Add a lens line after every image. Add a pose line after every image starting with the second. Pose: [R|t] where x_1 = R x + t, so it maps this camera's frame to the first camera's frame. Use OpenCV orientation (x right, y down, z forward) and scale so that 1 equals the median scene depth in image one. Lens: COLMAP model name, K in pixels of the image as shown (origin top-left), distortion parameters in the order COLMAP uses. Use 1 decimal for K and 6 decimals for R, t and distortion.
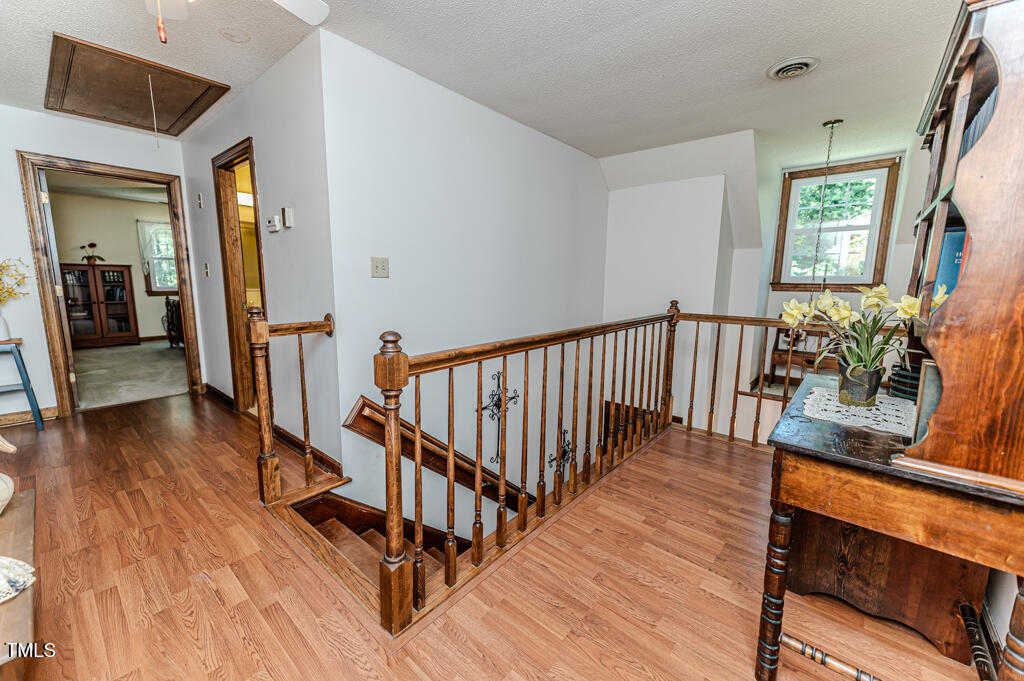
lens RADIAL K [[407.2, 0, 512.5], [0, 407.2, 340.4], [0, 0, 1]] dist [0.012799, -0.003588]
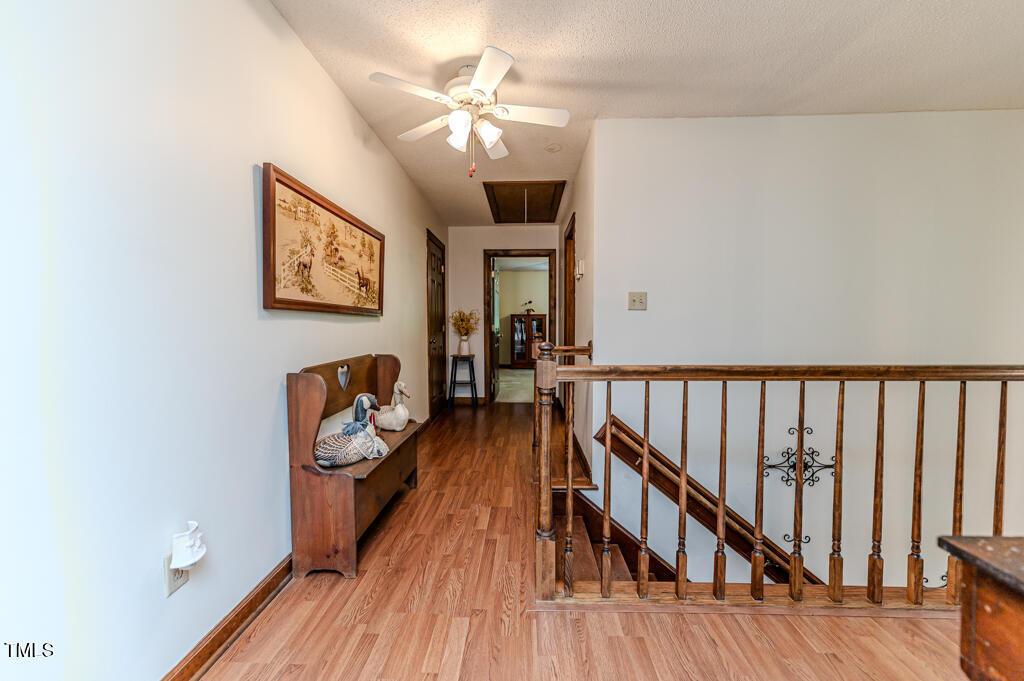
lens RADIAL K [[407.2, 0, 512.0], [0, 407.2, 341.2], [0, 0, 1]] dist [0.012799, -0.003588]
pose [[0.619869, 0.022012, -0.784397, 0.312150], [-0.112158, 0.991829, -0.060799, 0.031999], [0.776649, 0.125664, 0.617272, 0.065345]]
